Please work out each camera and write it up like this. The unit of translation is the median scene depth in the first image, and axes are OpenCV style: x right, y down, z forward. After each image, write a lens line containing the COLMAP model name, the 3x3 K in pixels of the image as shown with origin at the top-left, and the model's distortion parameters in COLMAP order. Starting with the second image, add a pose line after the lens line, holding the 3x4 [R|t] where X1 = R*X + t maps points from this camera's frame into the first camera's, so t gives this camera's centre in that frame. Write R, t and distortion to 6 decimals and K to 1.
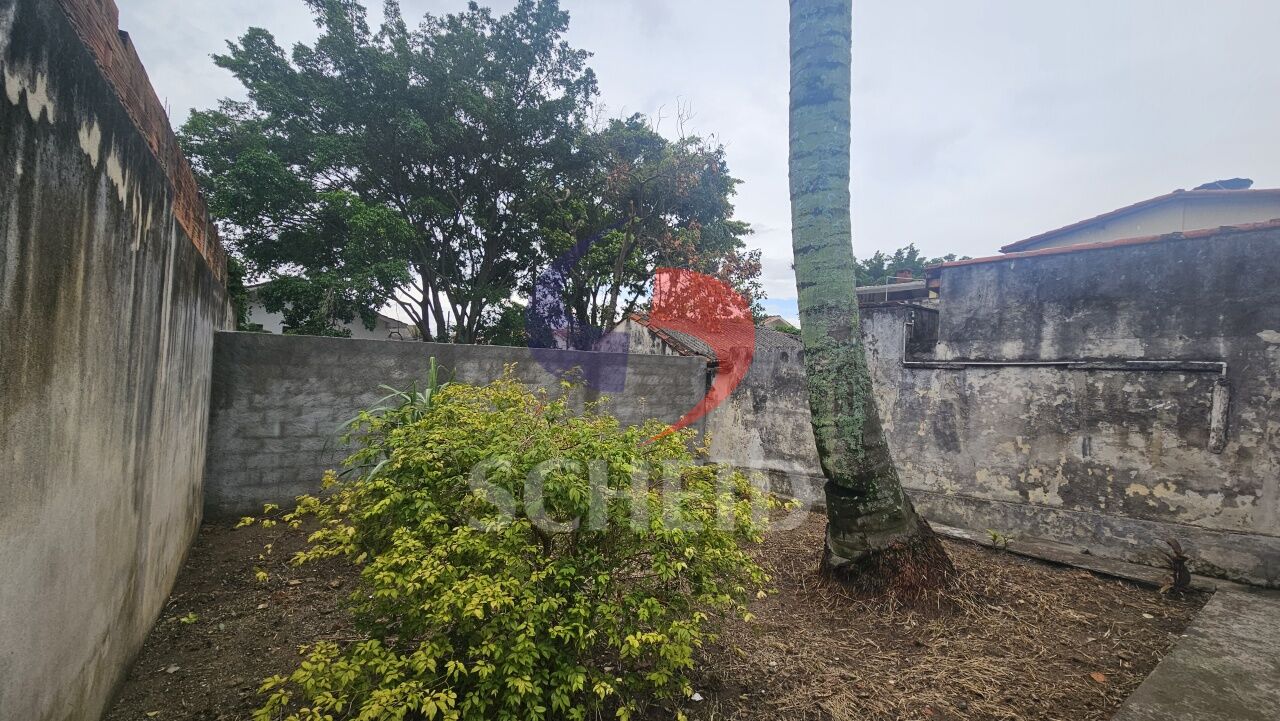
lens RADIAL K [[524.3, 0, 642.8], [0, 524.3, 359.0], [0, 0, 1]] dist [0.000283, 0.000086]
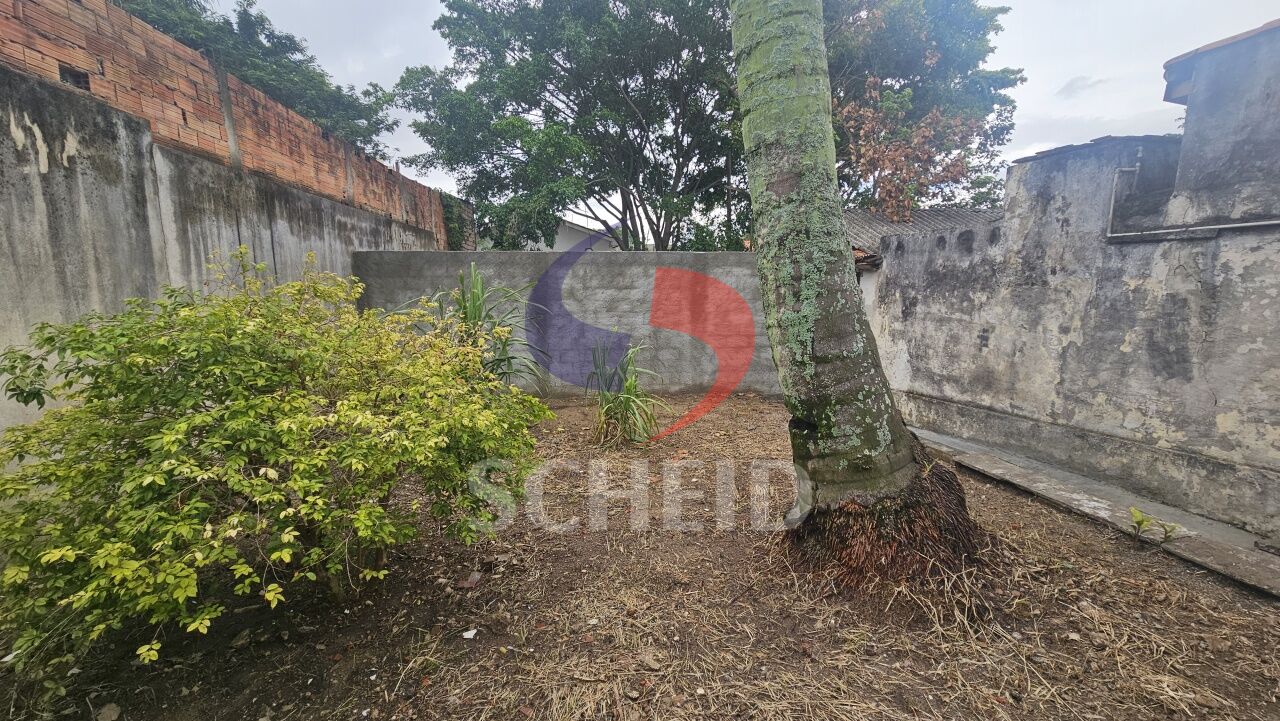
lens RADIAL K [[524.3, 0, 639.9], [0, 524.3, 359.3], [0, 0, 1]] dist [0.000283, 0.000086]
pose [[0.888732, 0.032062, -0.457304, 0.313504], [0.042918, 0.987351, 0.152632, 0.035029], [0.456413, -0.155276, 0.876114, 0.190986]]
